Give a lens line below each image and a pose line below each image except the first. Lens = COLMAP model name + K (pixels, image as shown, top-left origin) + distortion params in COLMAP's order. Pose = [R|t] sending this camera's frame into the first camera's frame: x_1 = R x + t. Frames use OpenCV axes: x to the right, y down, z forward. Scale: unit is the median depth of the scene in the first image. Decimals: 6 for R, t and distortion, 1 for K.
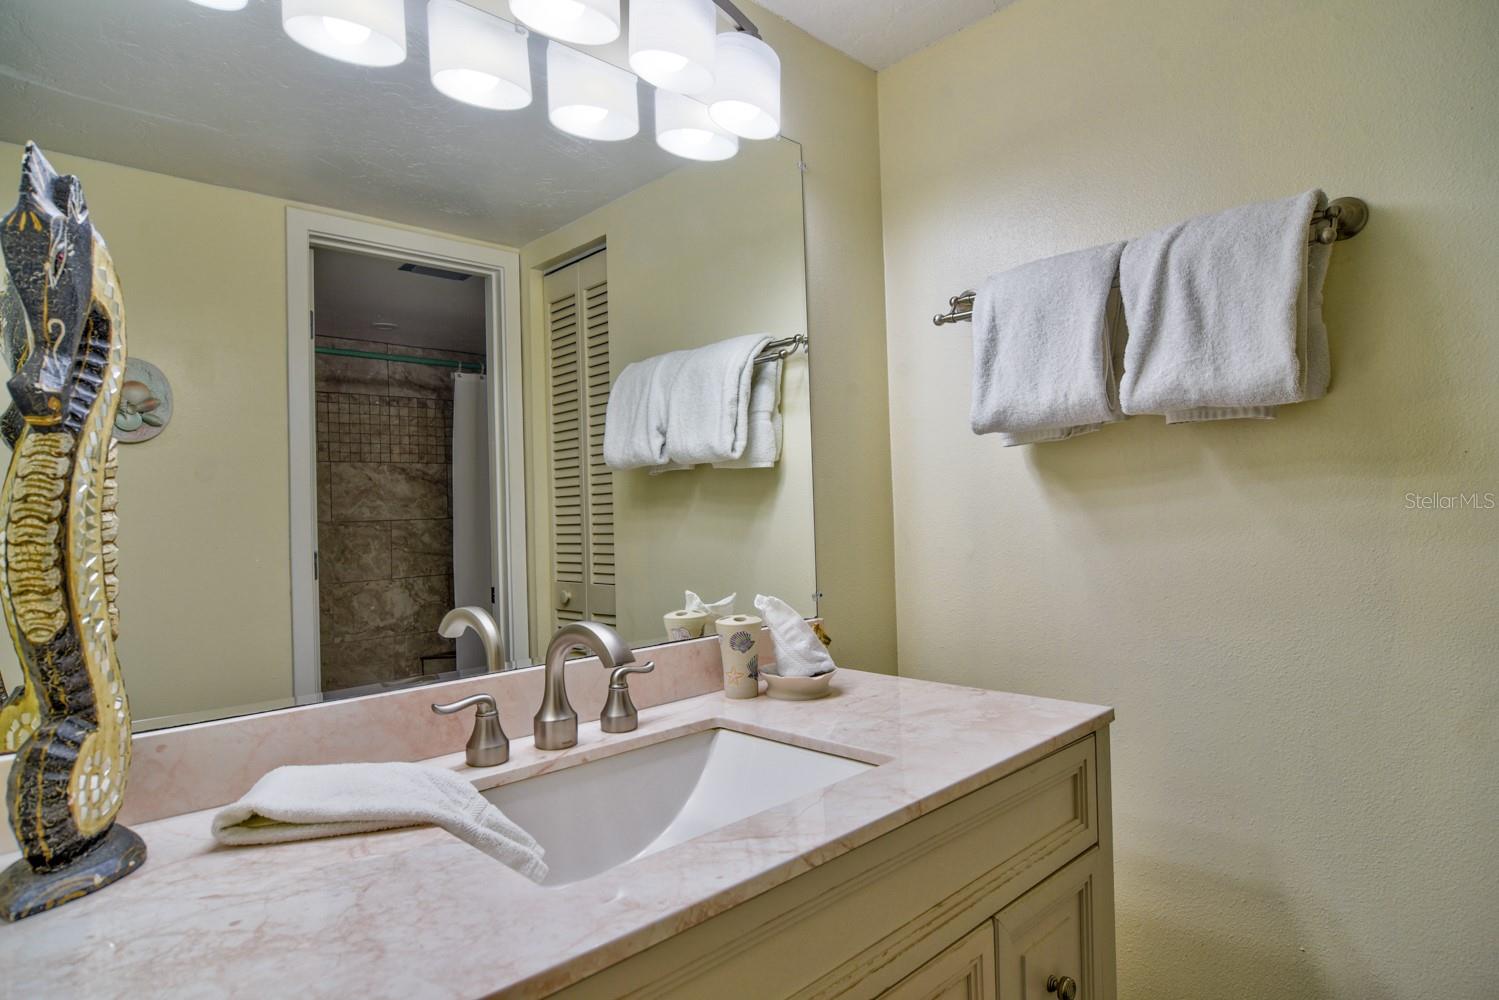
lens RADIAL K [[849.2, 0, 741.4], [0, 849.2, 497.2], [0, 0, 1]] dist [-0.006104, -0.006079]
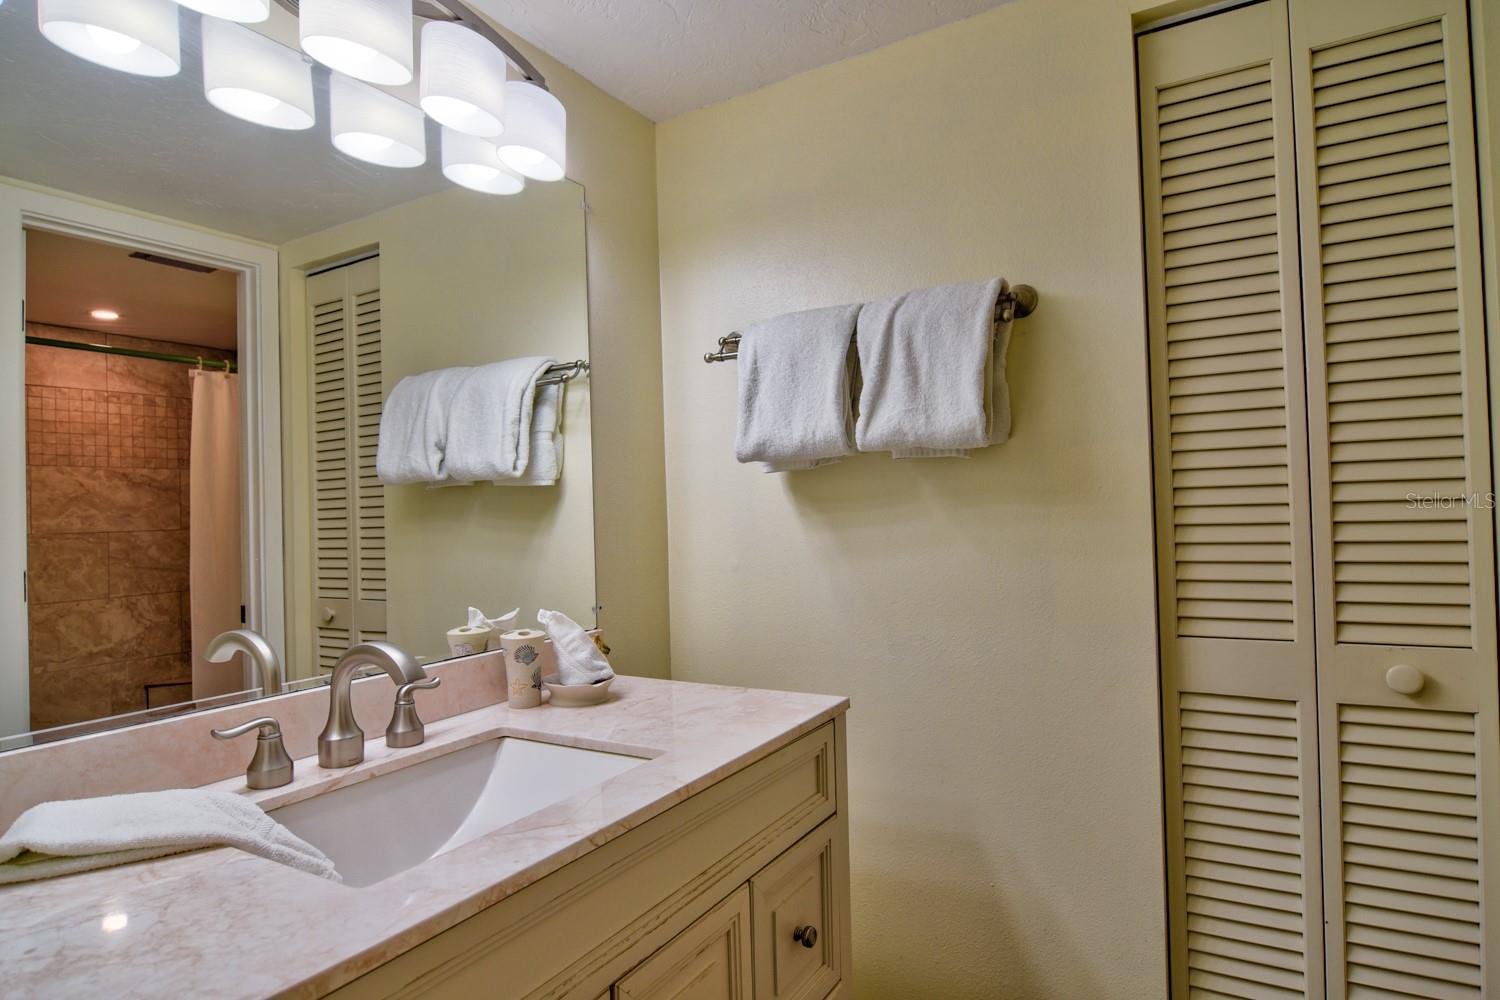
lens RADIAL K [[849.8, 0, 741.9], [0, 849.8, 497.2], [0, 0, 1]] dist [-0.006104, -0.006079]
pose [[0.965604, 0.006672, 0.259930, -0.017708], [-0.004717, 0.999956, -0.008147, -0.021432], [-0.259973, 0.006641, 0.965593, -0.108315]]
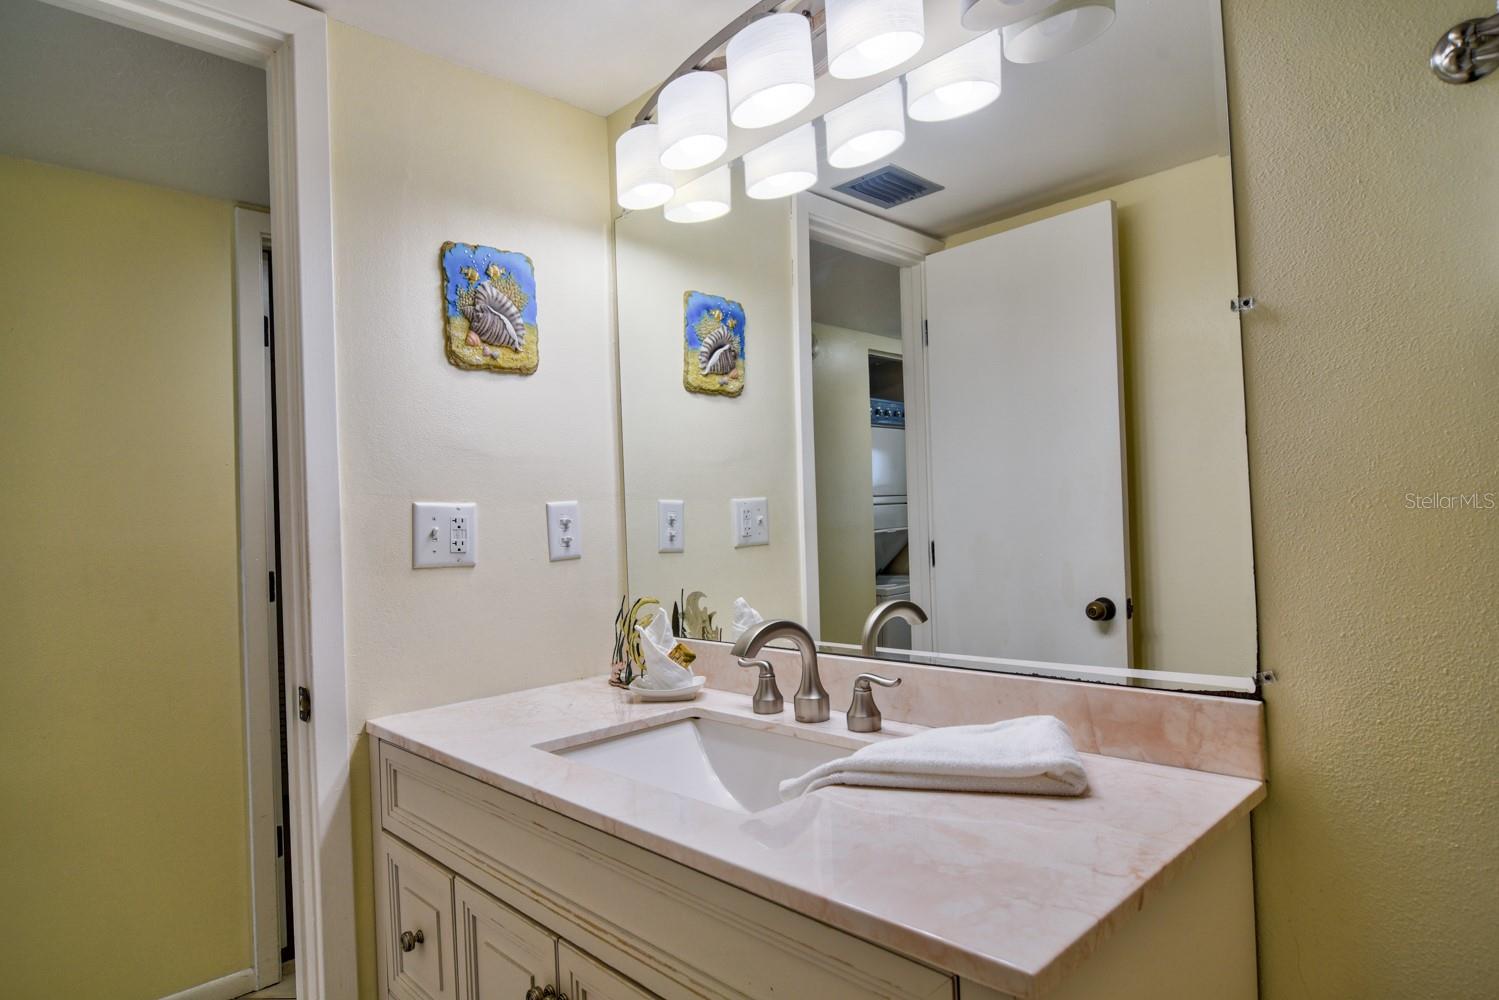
lens RADIAL K [[849.2, 0, 741.4], [0, 849.2, 497.2], [0, 0, 1]] dist [-0.006104, -0.006079]
pose [[0.002077, 0.006571, -0.999976, 0.916154], [0.050020, 0.998726, 0.006667, -0.035492], [0.998746, -0.050032, 0.001746, 0.841607]]
